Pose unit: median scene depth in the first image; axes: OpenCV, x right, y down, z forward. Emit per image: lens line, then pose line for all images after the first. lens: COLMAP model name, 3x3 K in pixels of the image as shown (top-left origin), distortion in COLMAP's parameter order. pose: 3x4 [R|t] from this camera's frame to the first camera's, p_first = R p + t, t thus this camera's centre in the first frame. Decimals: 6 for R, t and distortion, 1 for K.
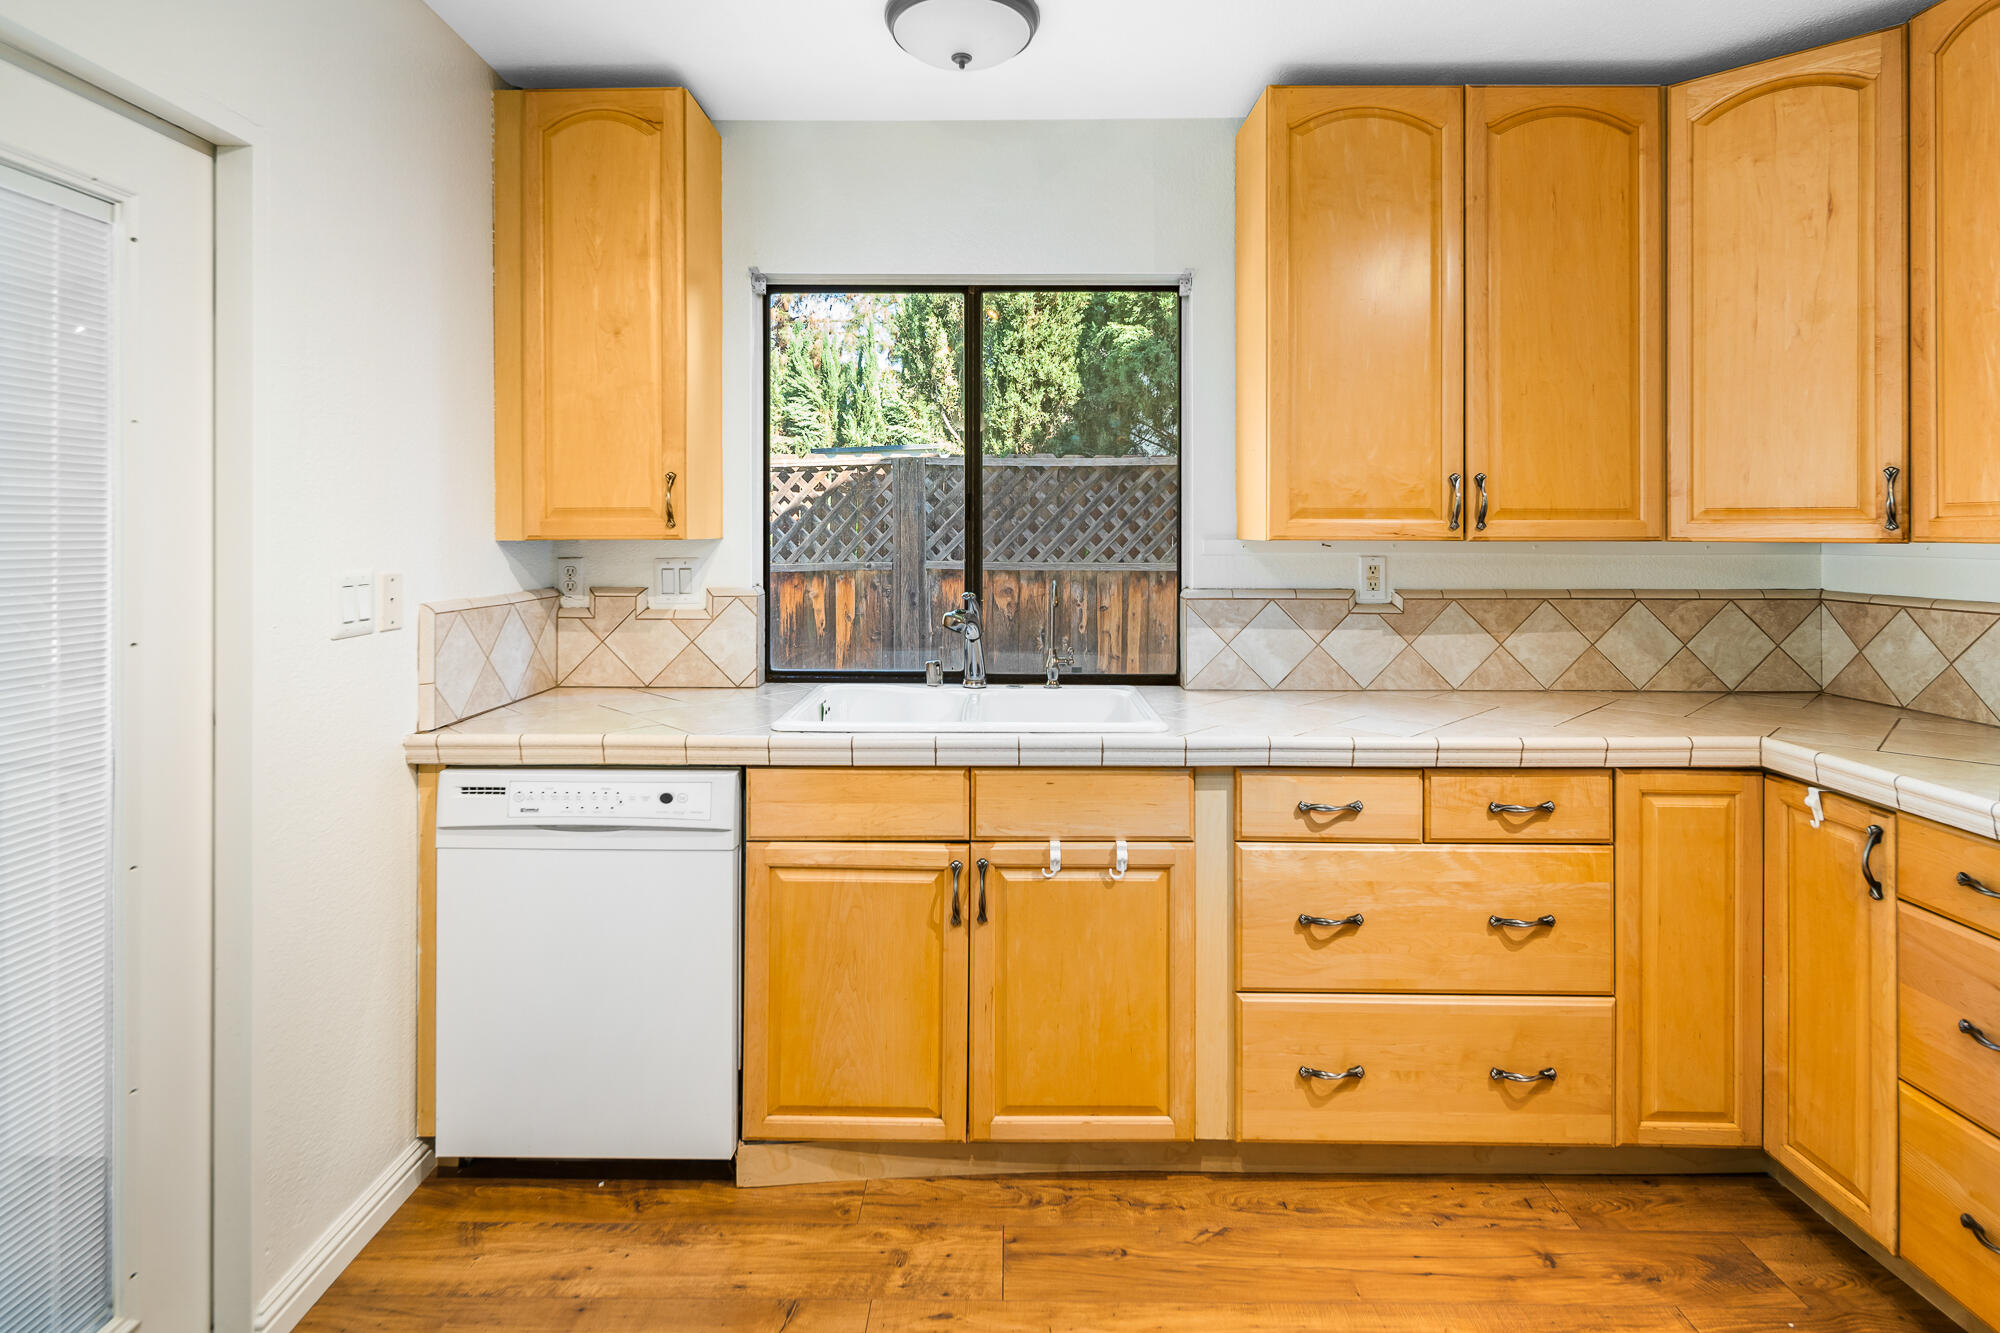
lens RADIAL K [[1002.5, 0, 1001.6], [0, 1002.5, 524.9], [0, 0, 1]] dist [0.004762, 0.000231]
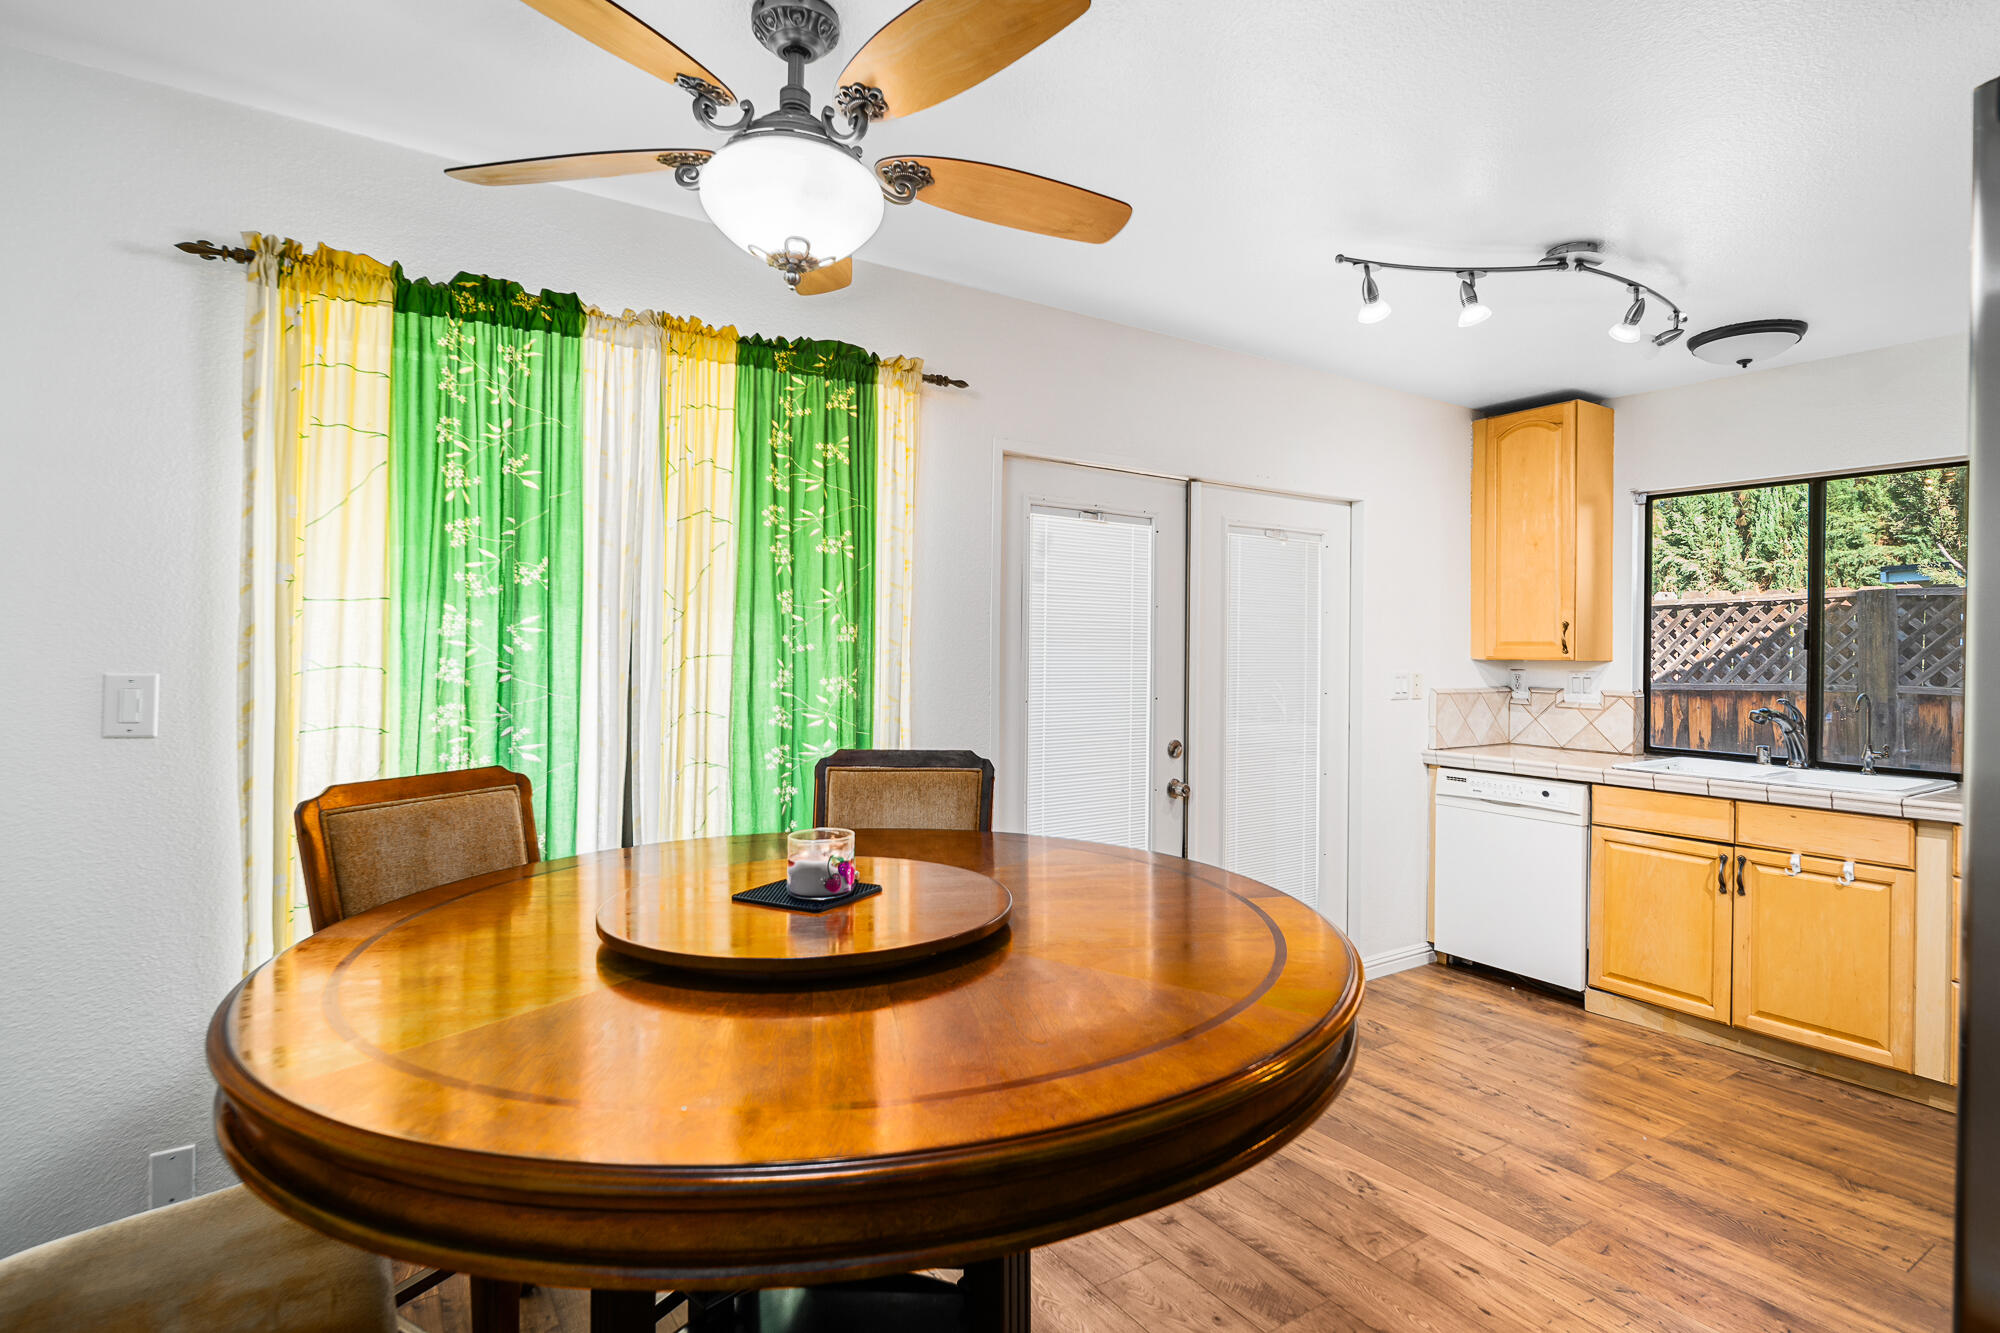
lens RADIAL K [[1002.5, 0, 987.2], [0, 1002.5, 651.3], [0, 0, 1]] dist [0.004762, 0.000231]
pose [[0.547102, 0.007437, -0.837033, 0.662951], [-0.003965, 0.999972, 0.006293, -0.008235], [0.837057, -0.000124, 0.547116, -0.912309]]
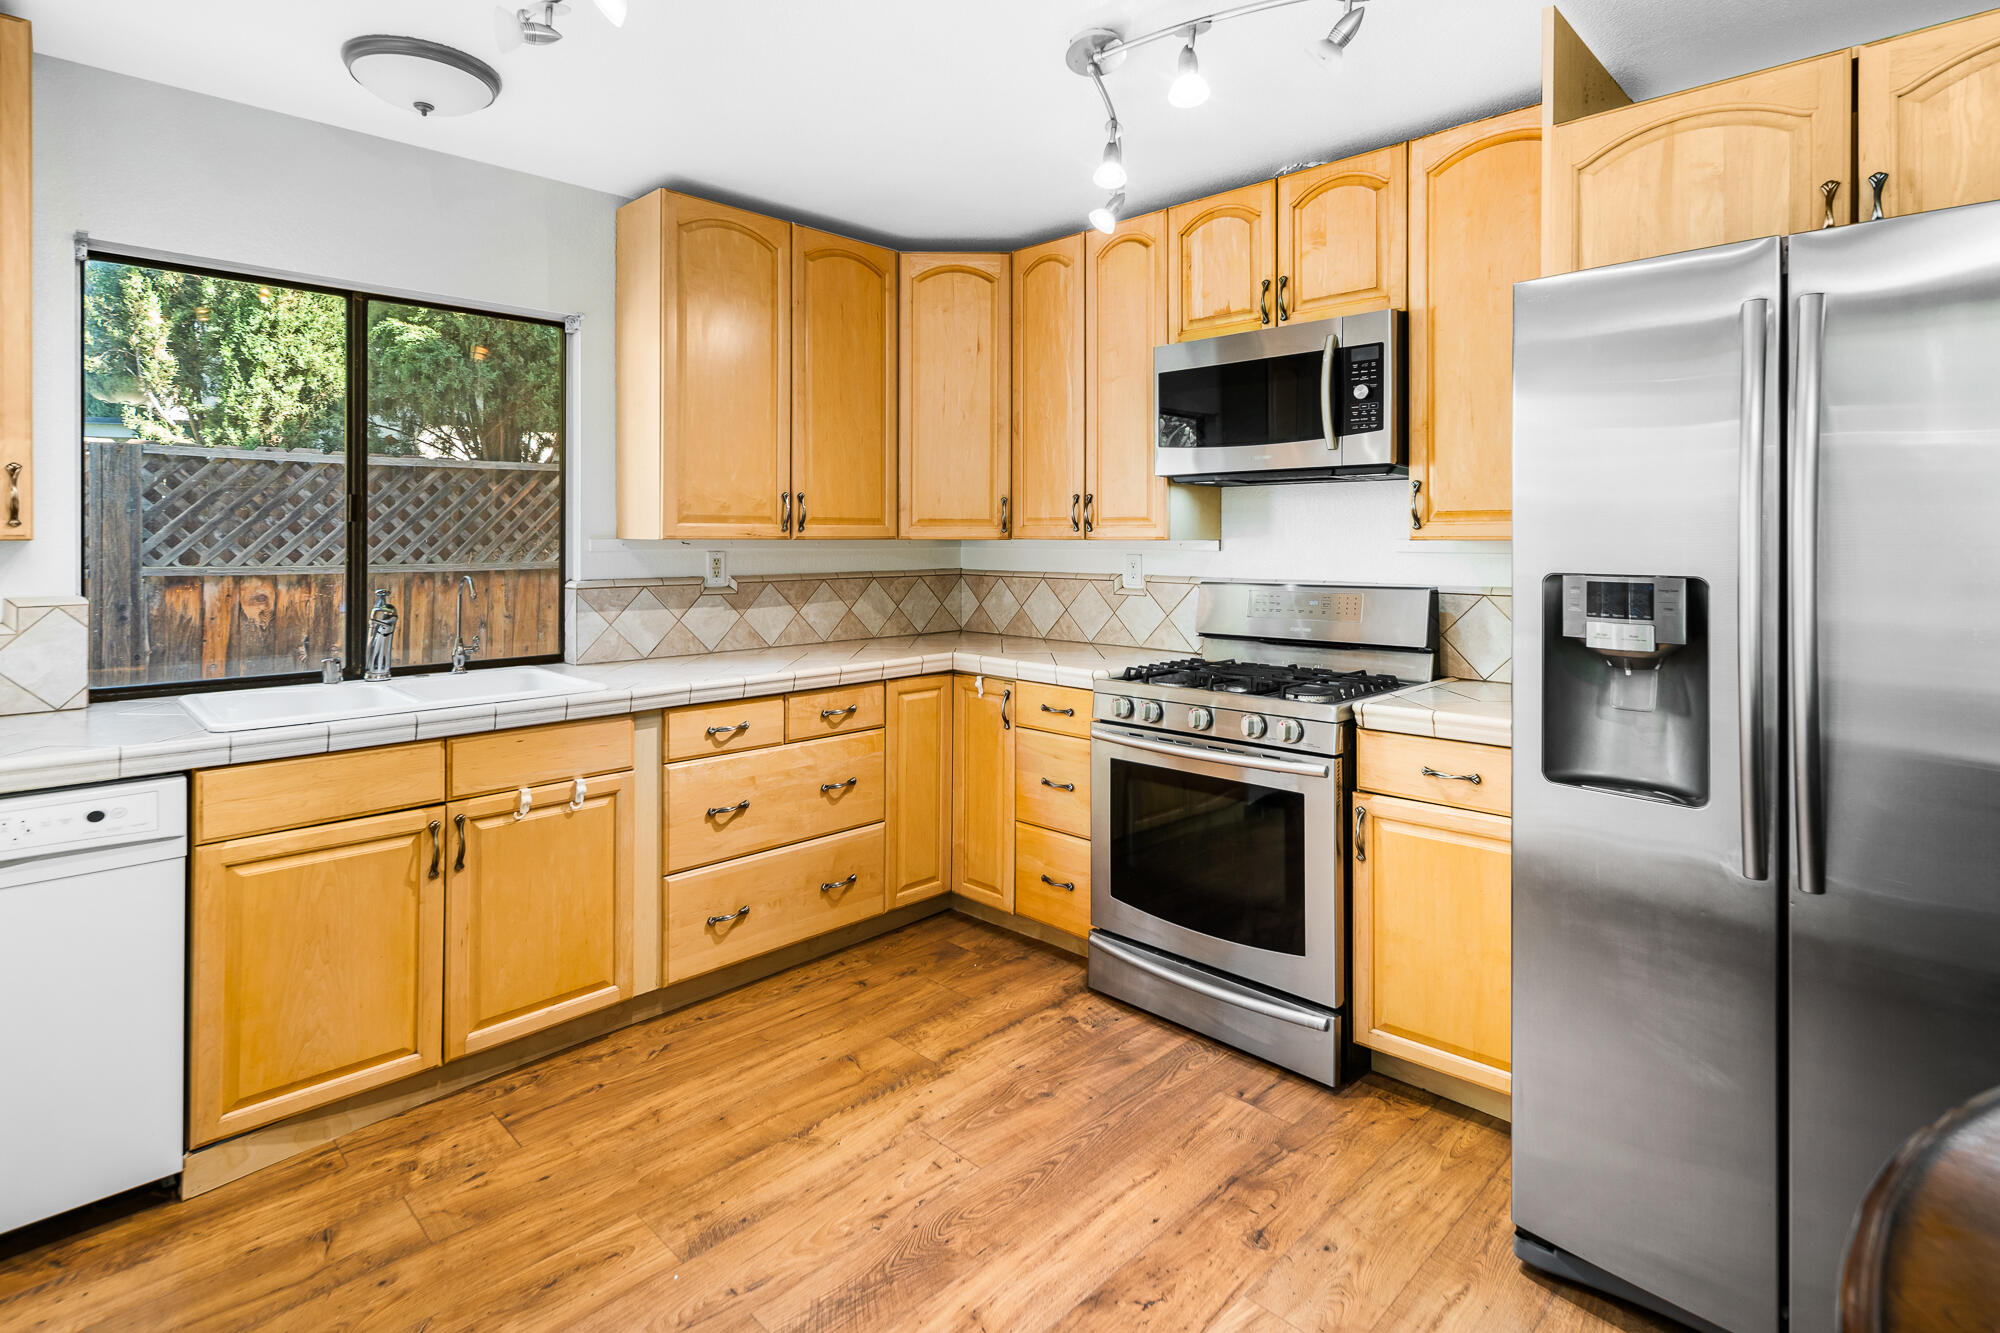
lens RADIAL K [[1002.5, 0, 997.9], [0, 1002.5, 534.0], [0, 0, 1]] dist [0.004762, 0.000231]
pose [[0.699386, 0.001254, 0.714743, -0.401110], [-0.005904, 0.999974, 0.004023, 0.000793], [-0.714720, -0.007033, 0.699375, -0.243911]]
